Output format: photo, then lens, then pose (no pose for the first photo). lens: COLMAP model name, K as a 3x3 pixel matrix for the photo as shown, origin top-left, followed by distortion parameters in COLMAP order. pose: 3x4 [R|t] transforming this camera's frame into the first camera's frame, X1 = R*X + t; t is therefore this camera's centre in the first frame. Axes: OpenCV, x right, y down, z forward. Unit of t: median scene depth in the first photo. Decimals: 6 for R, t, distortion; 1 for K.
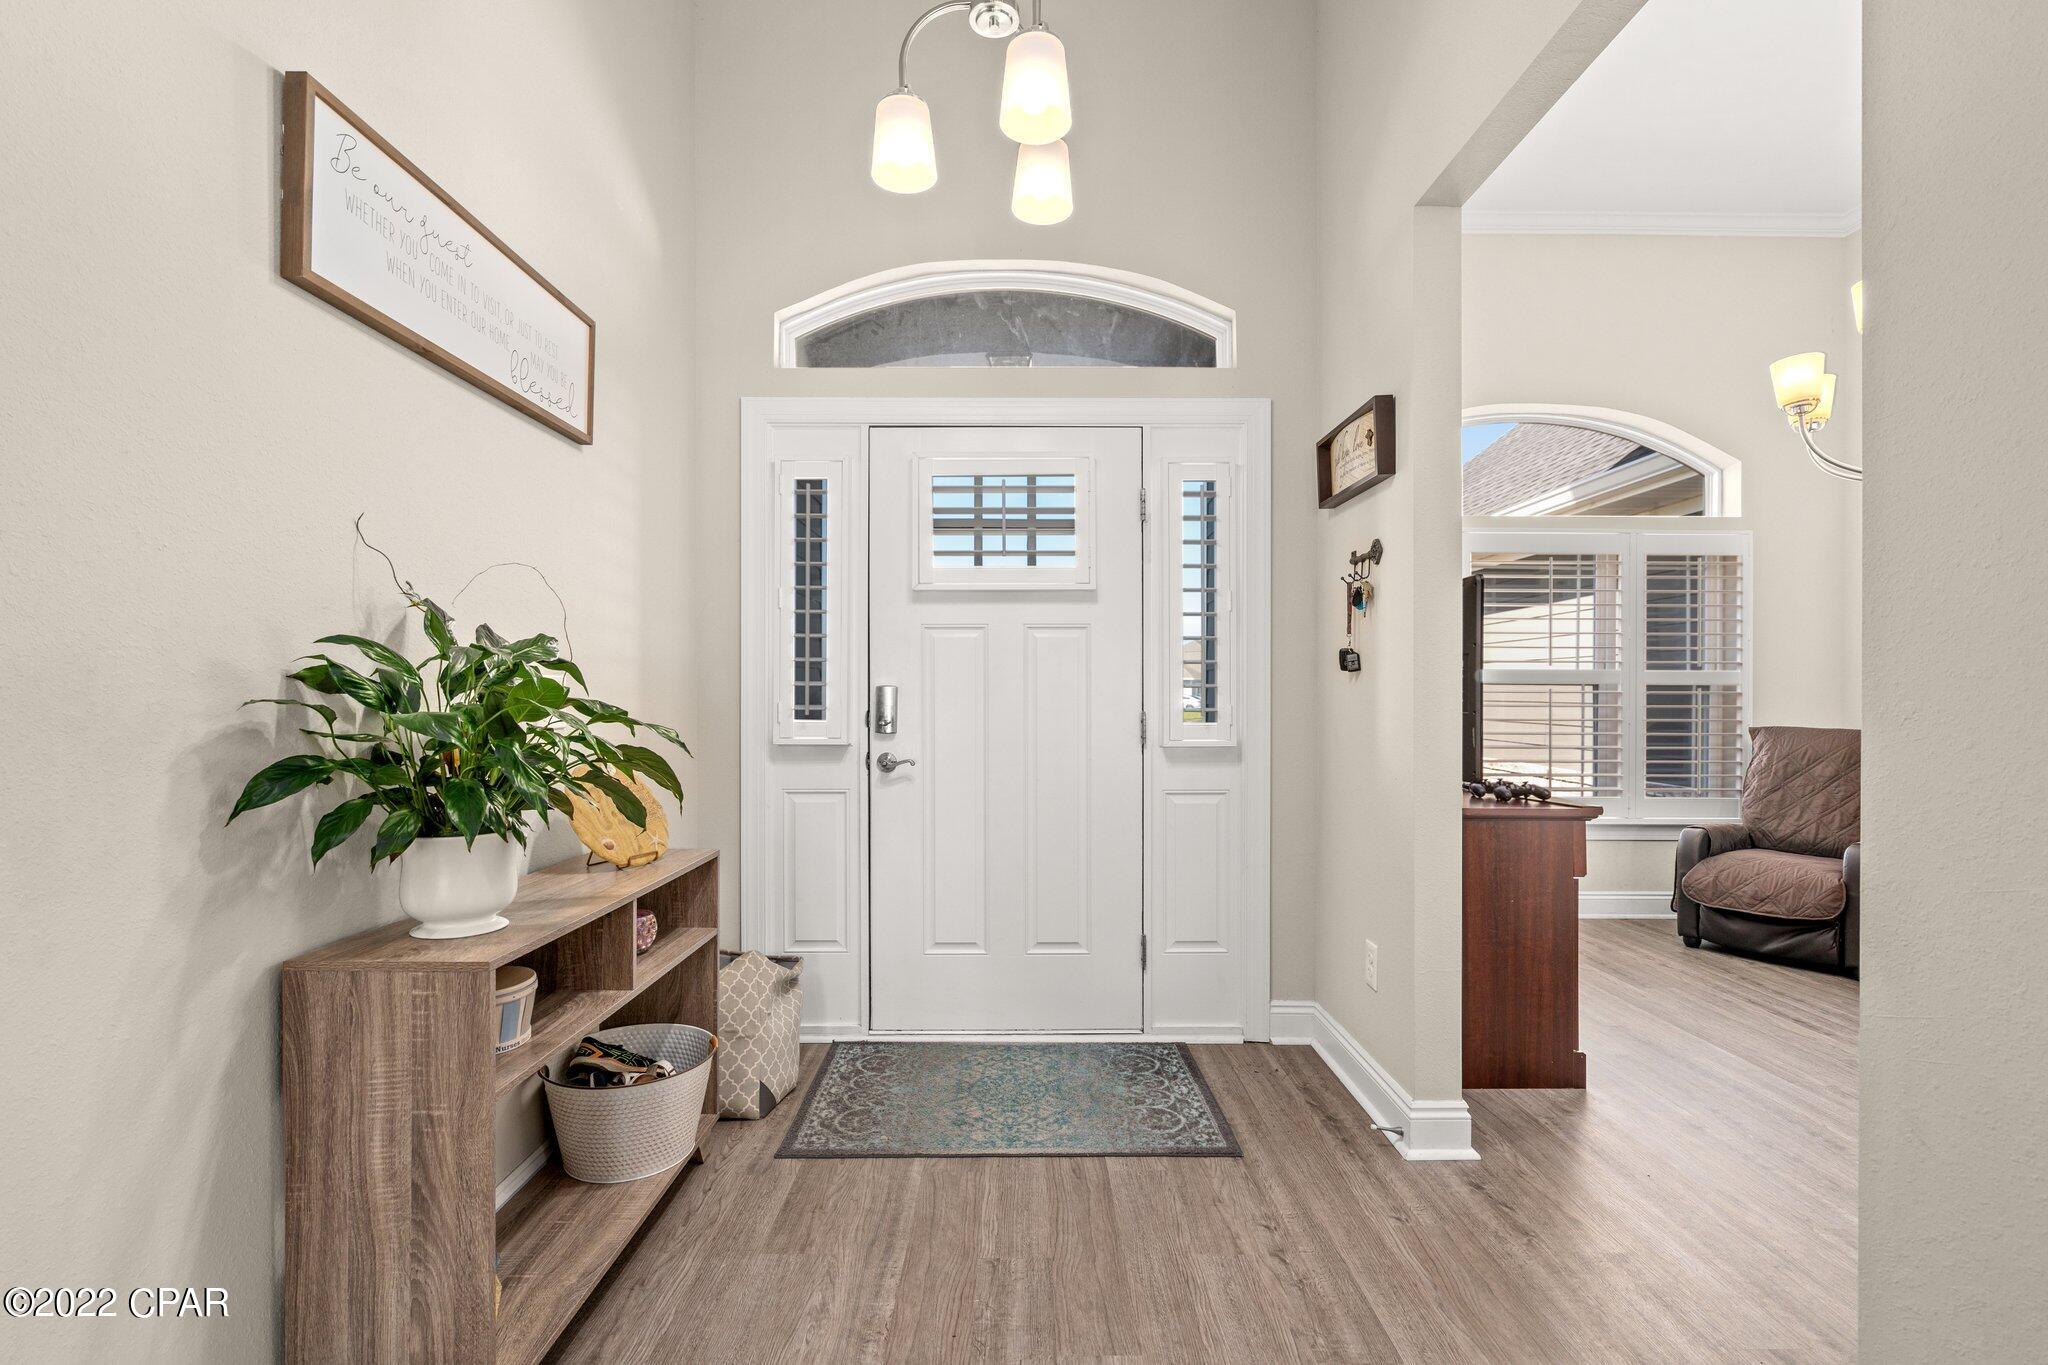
lens RADIAL K [[936.7, 0, 1026.9], [0, 936.7, 683.8], [0, 0, 1]] dist [-0.004356, 0.001883]
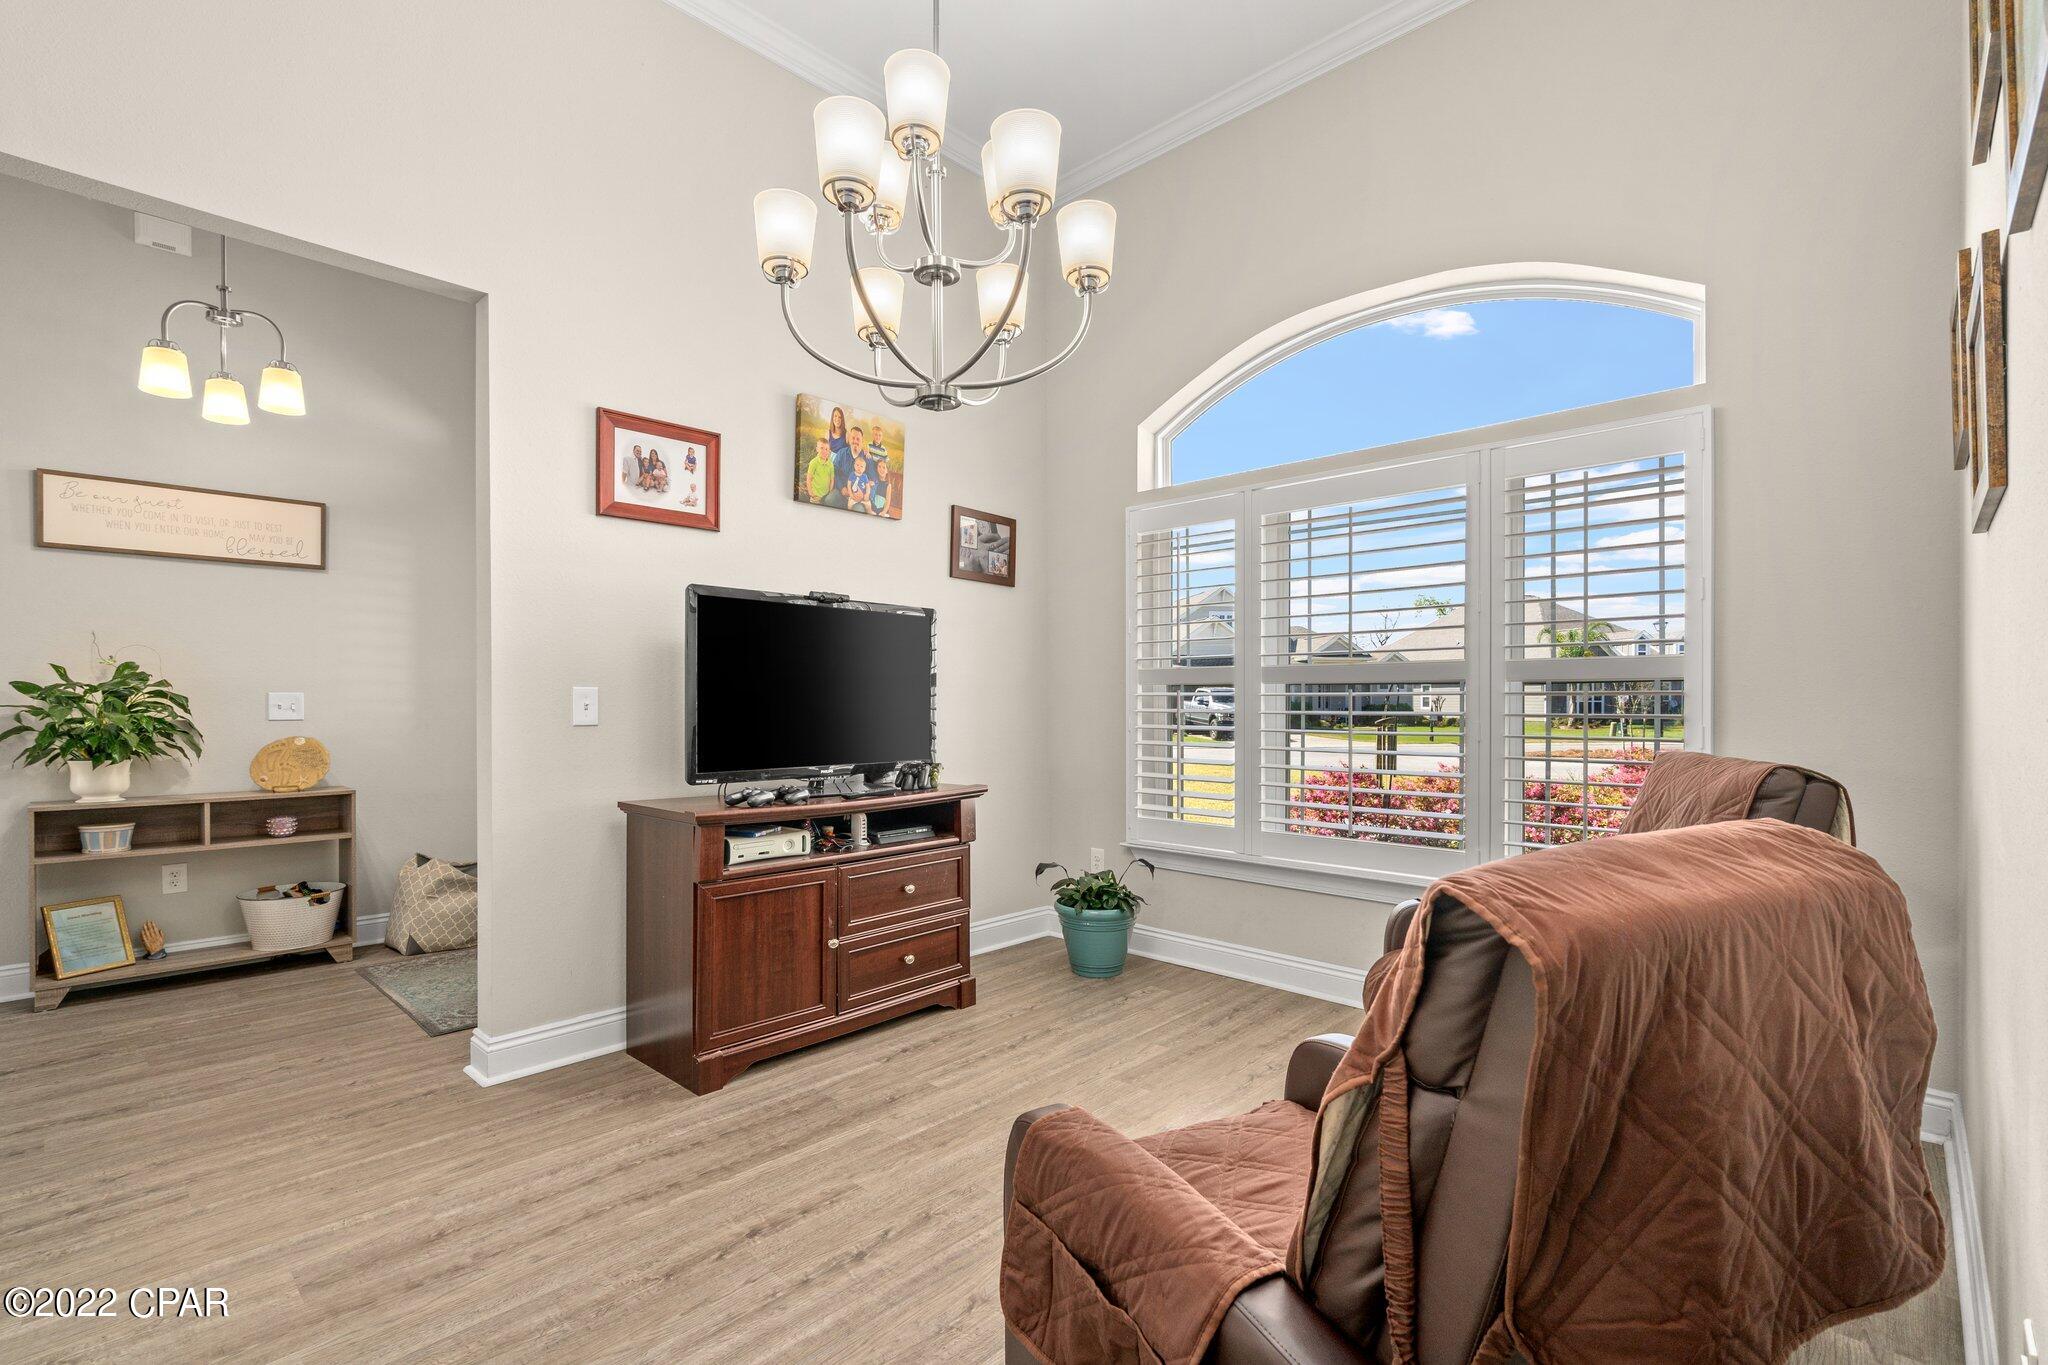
lens RADIAL K [[936.7, 0, 1004.0], [0, 936.7, 695.4], [0, 0, 1]] dist [-0.004356, 0.001883]
pose [[0.710494, -0.009403, -0.703641, 1.353835], [0.011820, 0.999929, -0.001427, 0.011655], [0.703604, -0.007304, 0.710555, 0.465916]]
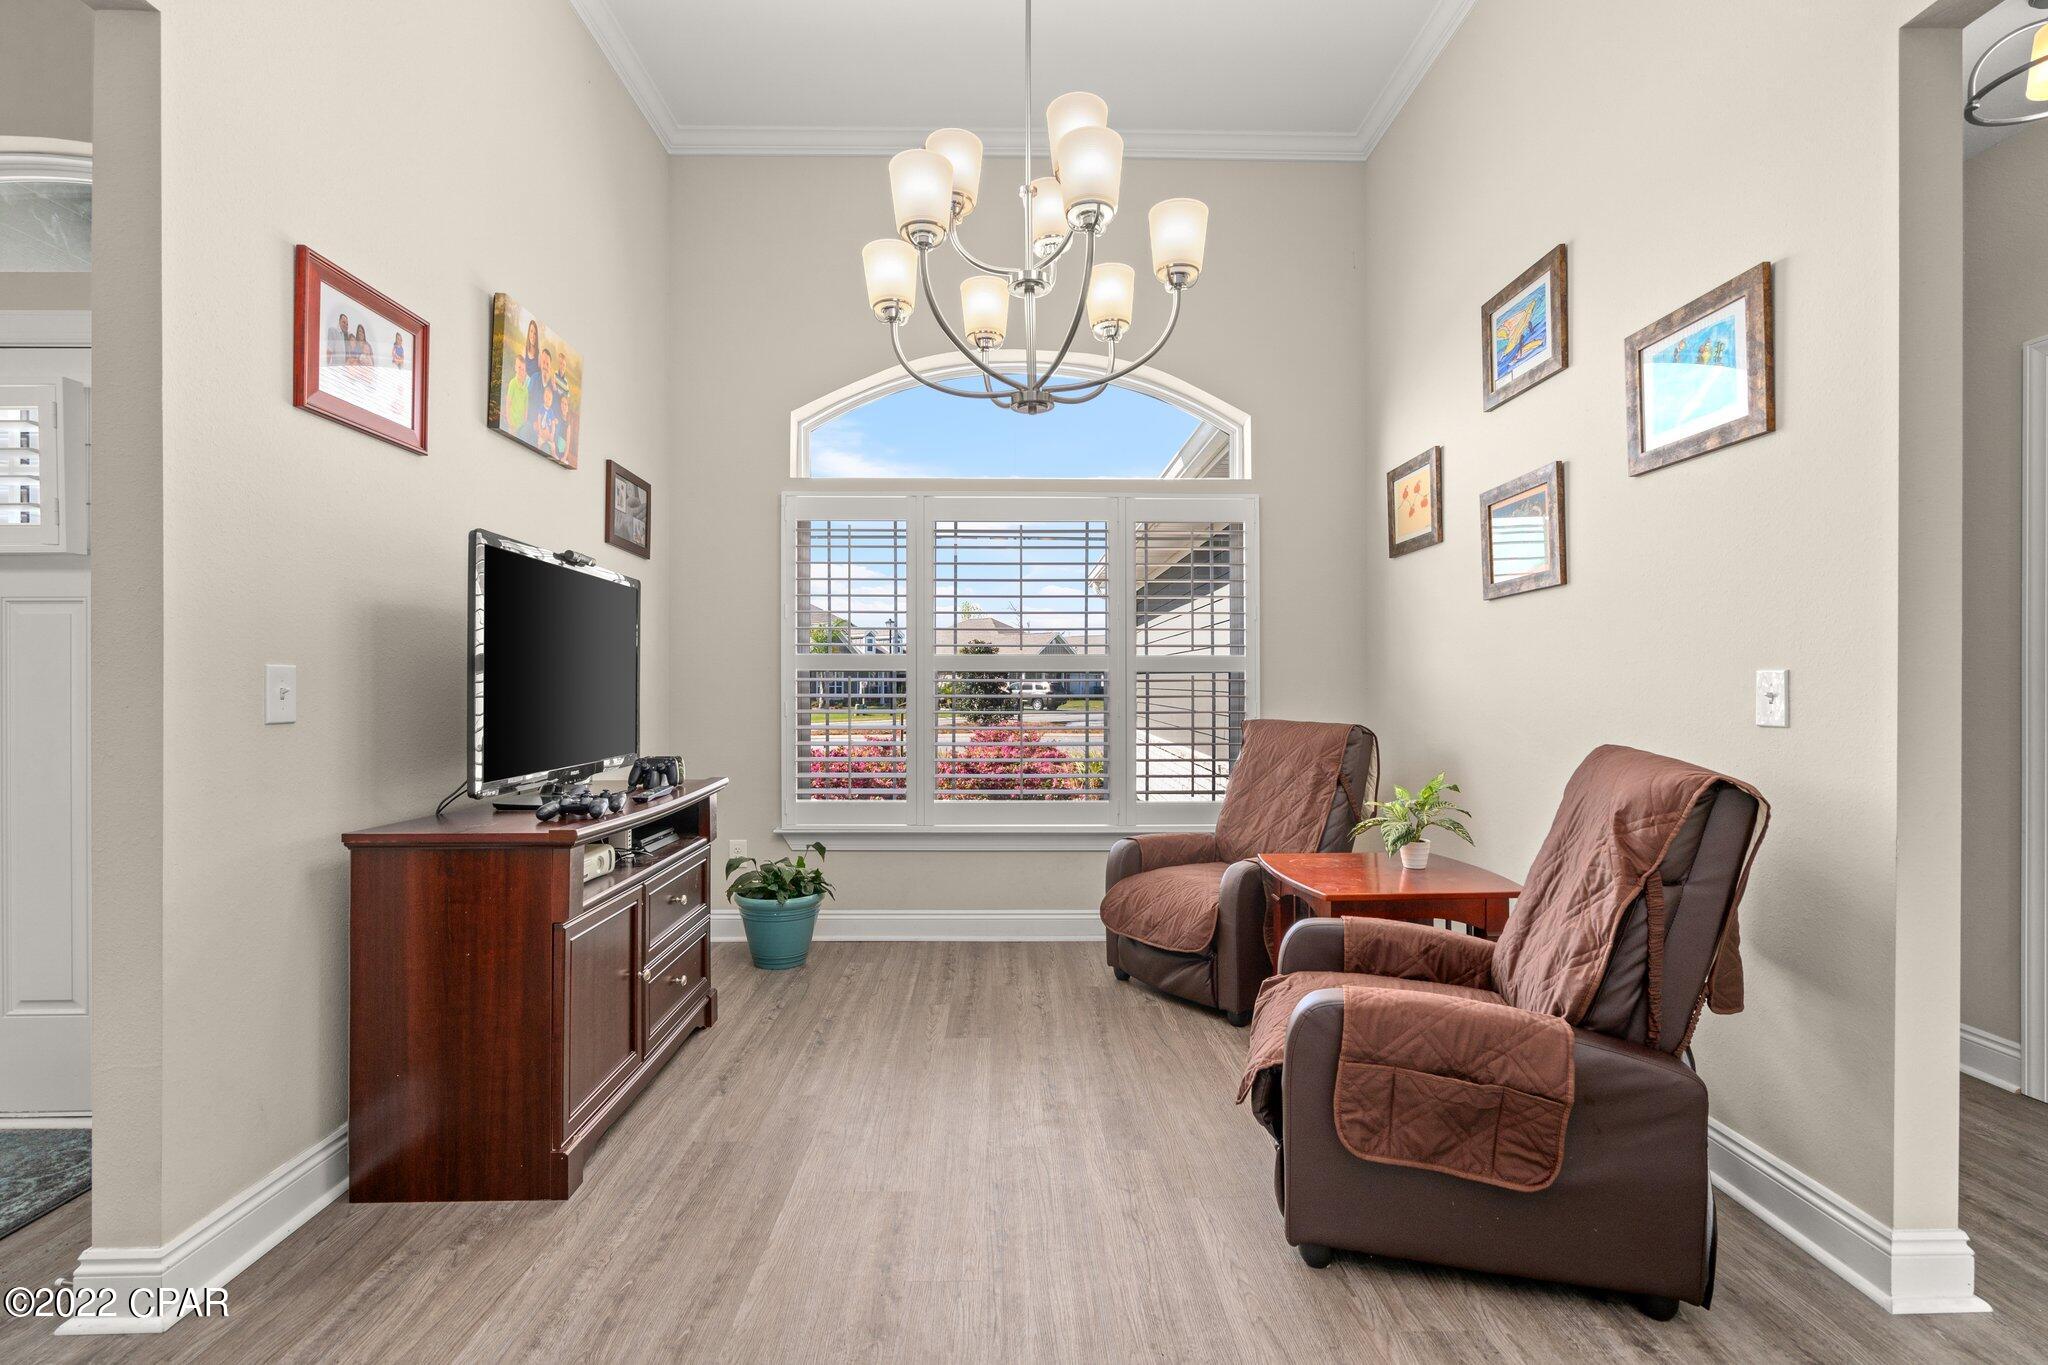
lens RADIAL K [[936.7, 0, 1022.7], [0, 936.7, 671.4], [0, 0, 1]] dist [-0.004356, 0.001883]
pose [[0.999929, -0.005152, 0.010702, 0.847463], [0.005199, 0.999977, -0.004367, 0.006124], [-0.010679, 0.004423, 0.999933, 0.202935]]
